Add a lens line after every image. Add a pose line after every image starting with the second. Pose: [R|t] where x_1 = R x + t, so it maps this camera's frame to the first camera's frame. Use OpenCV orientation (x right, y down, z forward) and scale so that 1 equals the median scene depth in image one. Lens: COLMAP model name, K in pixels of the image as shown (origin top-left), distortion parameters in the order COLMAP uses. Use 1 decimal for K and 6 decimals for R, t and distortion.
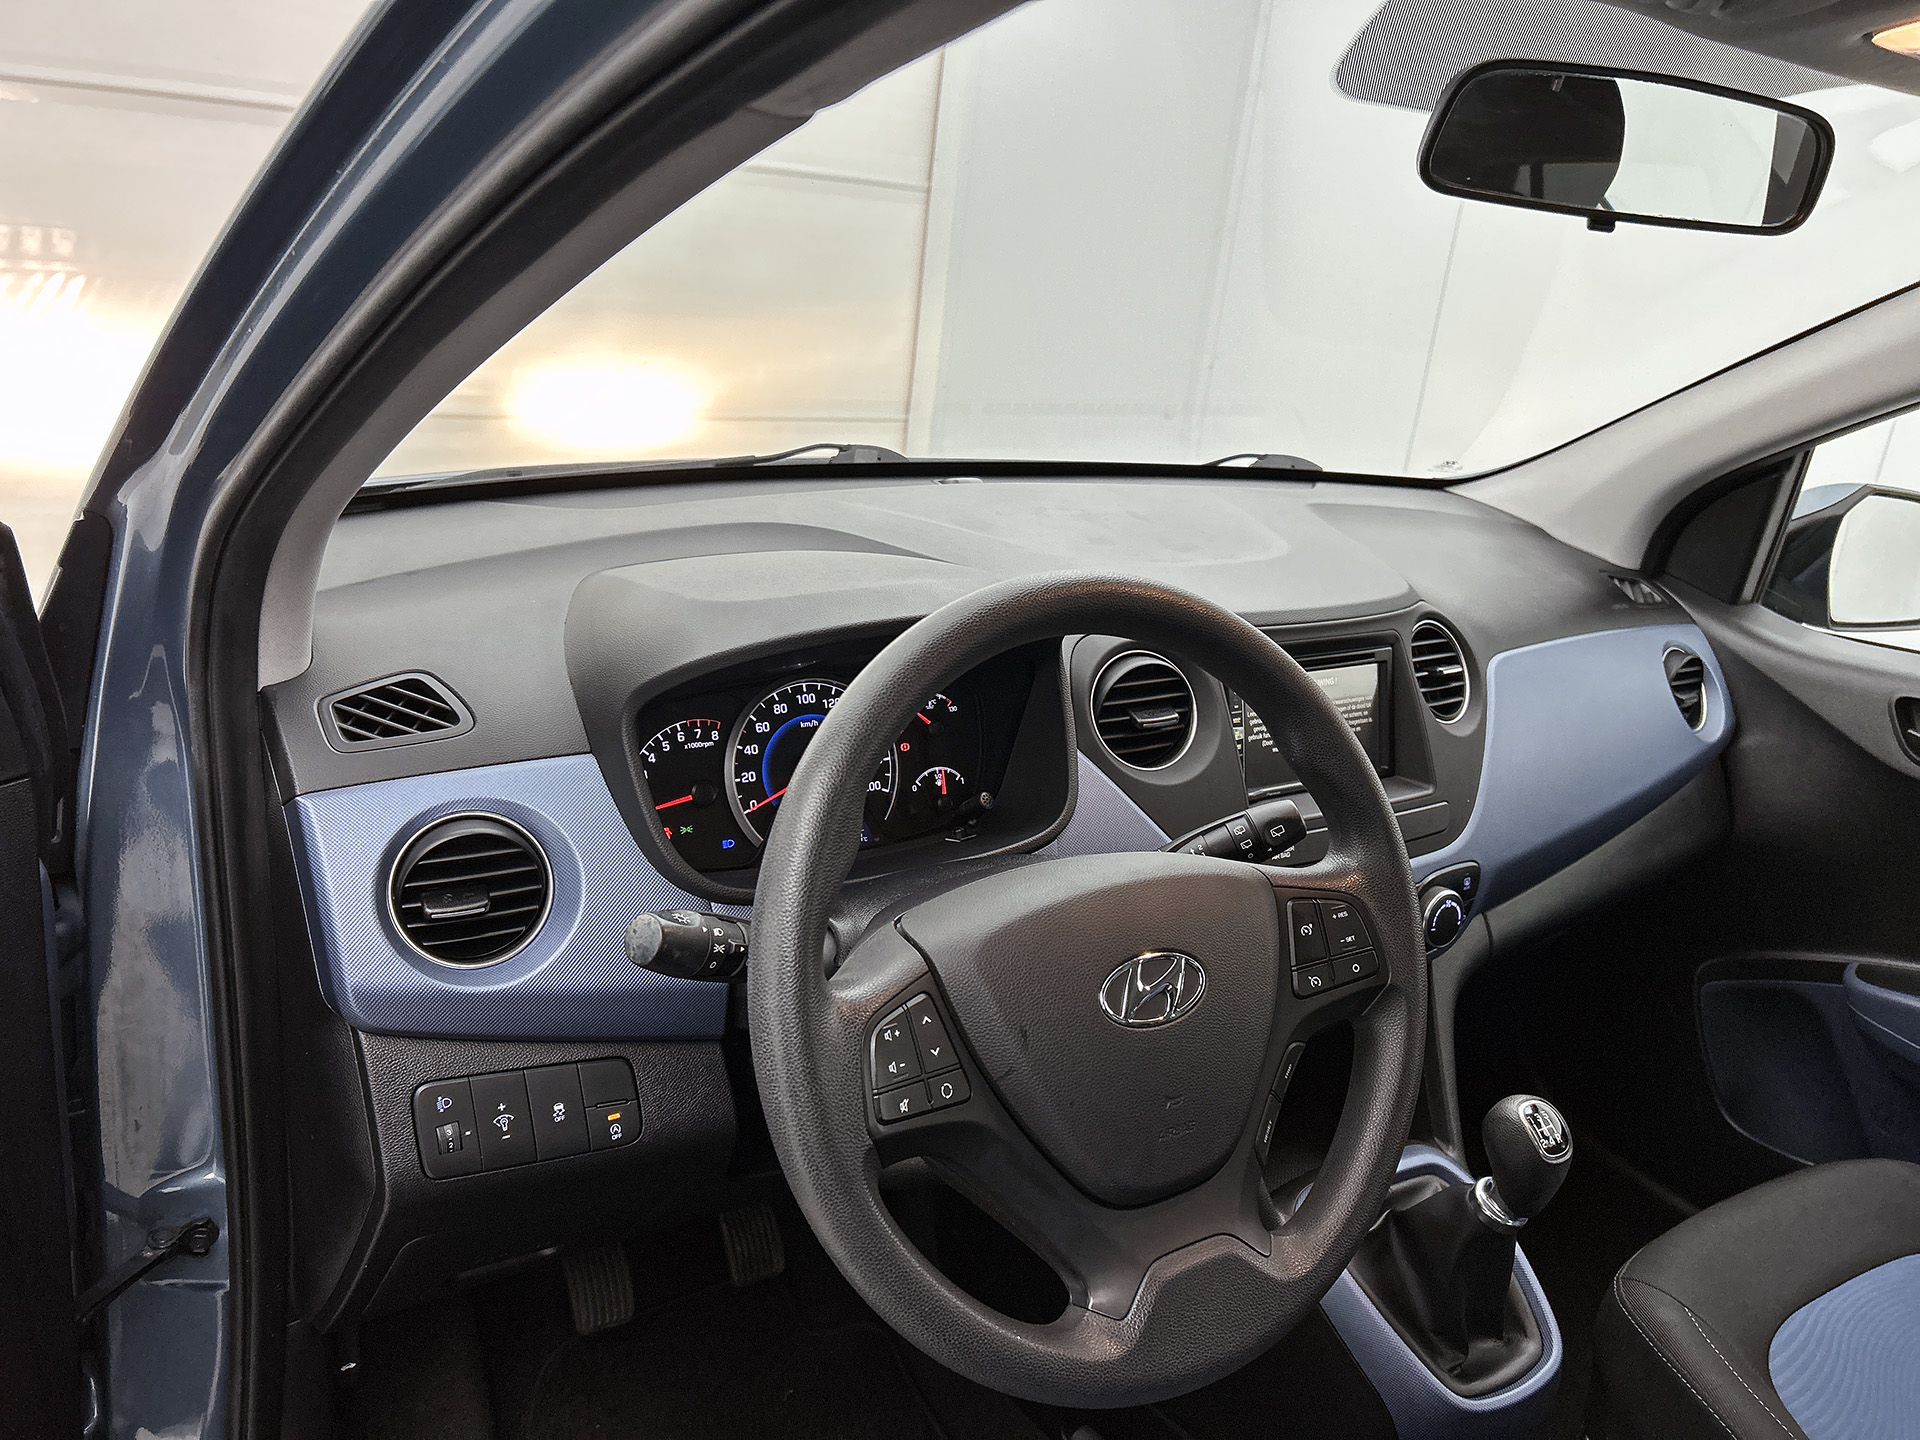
lens RADIAL K [[1461.5, 0, 956.6], [0, 1461.5, 710.8], [0, 0, 1]] dist [0.041402, -0.066939]
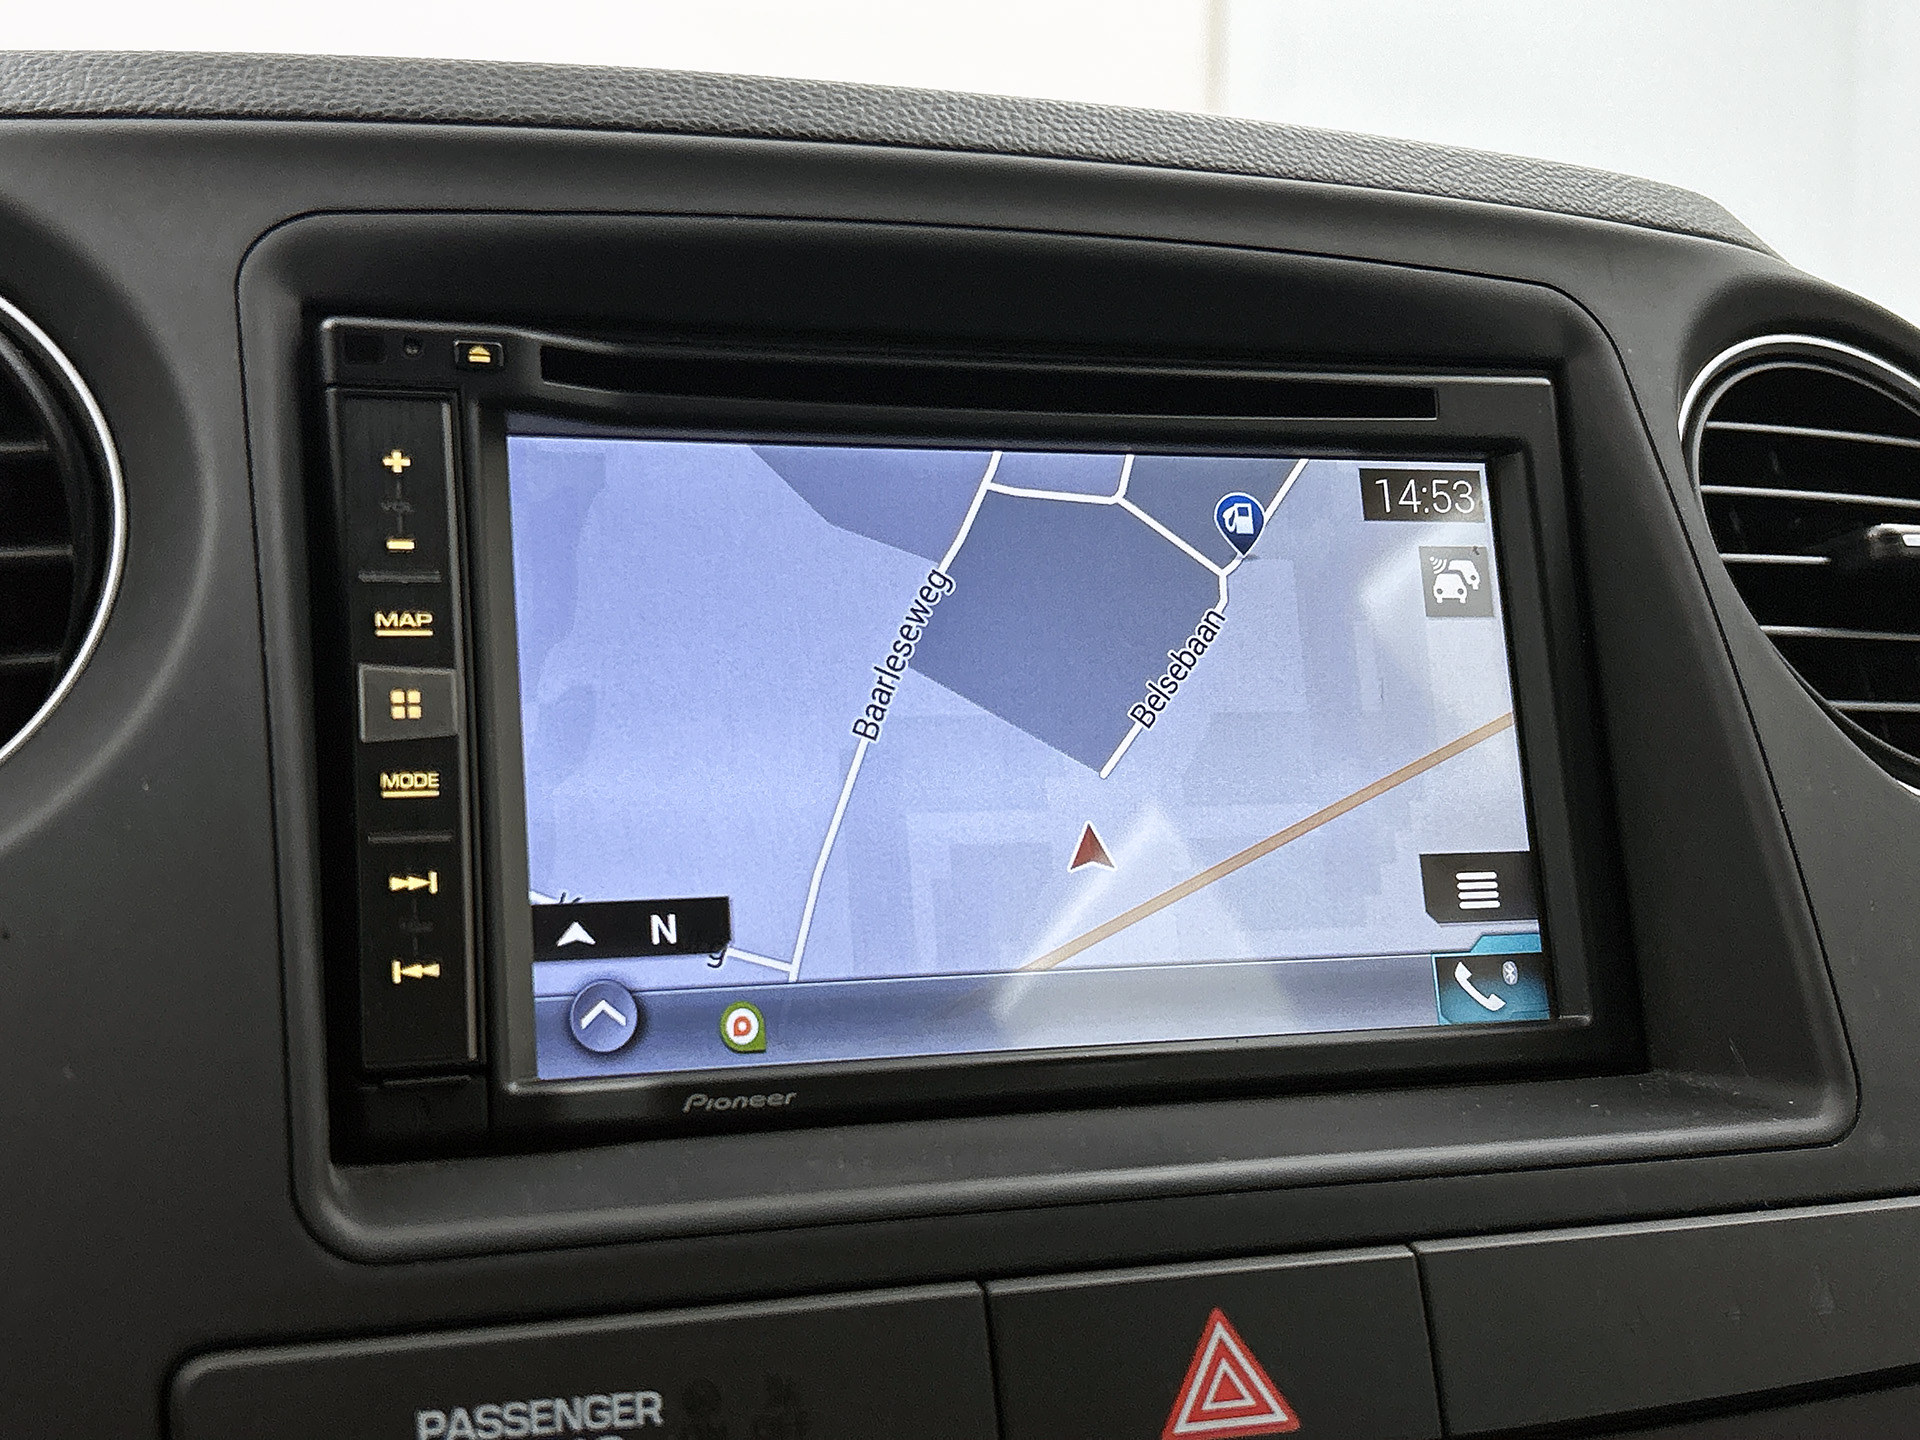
lens RADIAL K [[2516.4, 0, 952.0], [0, 2516.4, 708.6], [0, 0, 1]] dist [0.060257, 0.000000]
pose [[0.974914, -0.063463, -0.213342, 0.335123], [0.001746, 0.960643, -0.277782, 0.102567], [0.222574, 0.270441, 0.936655, 0.800700]]
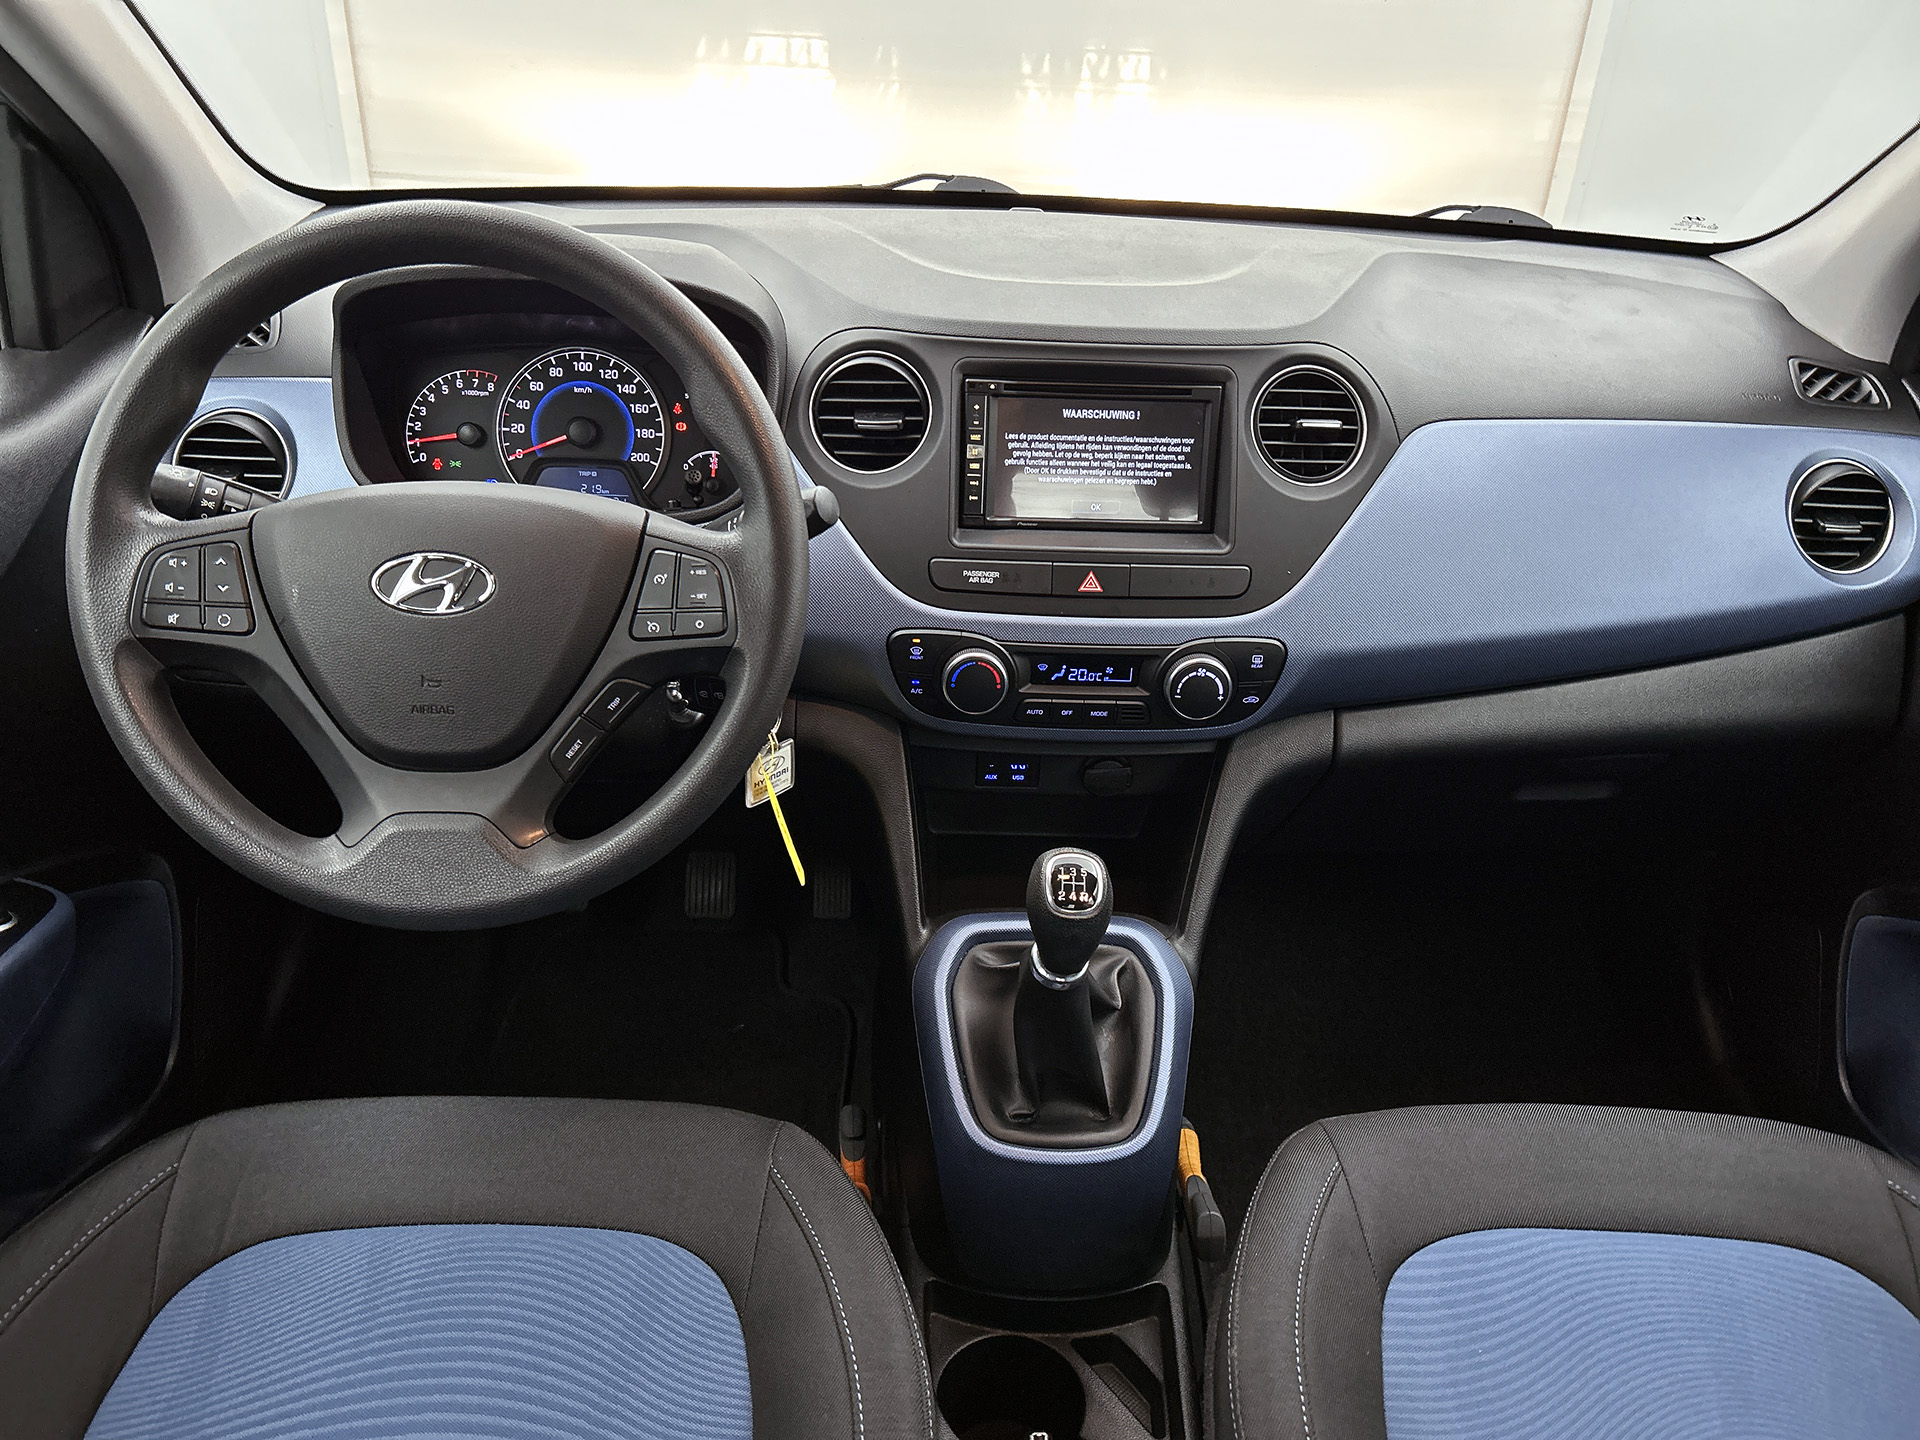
lens RADIAL K [[1461.5, 0, 966.1], [0, 1461.5, 743.0], [0, 0, 1]] dist [0.041402, -0.066939]
pose [[0.852494, 0.196302, -0.484478, 0.742648], [-0.131883, 0.977597, 0.164043, 0.049995], [0.505826, -0.075952, 0.859285, 0.162921]]
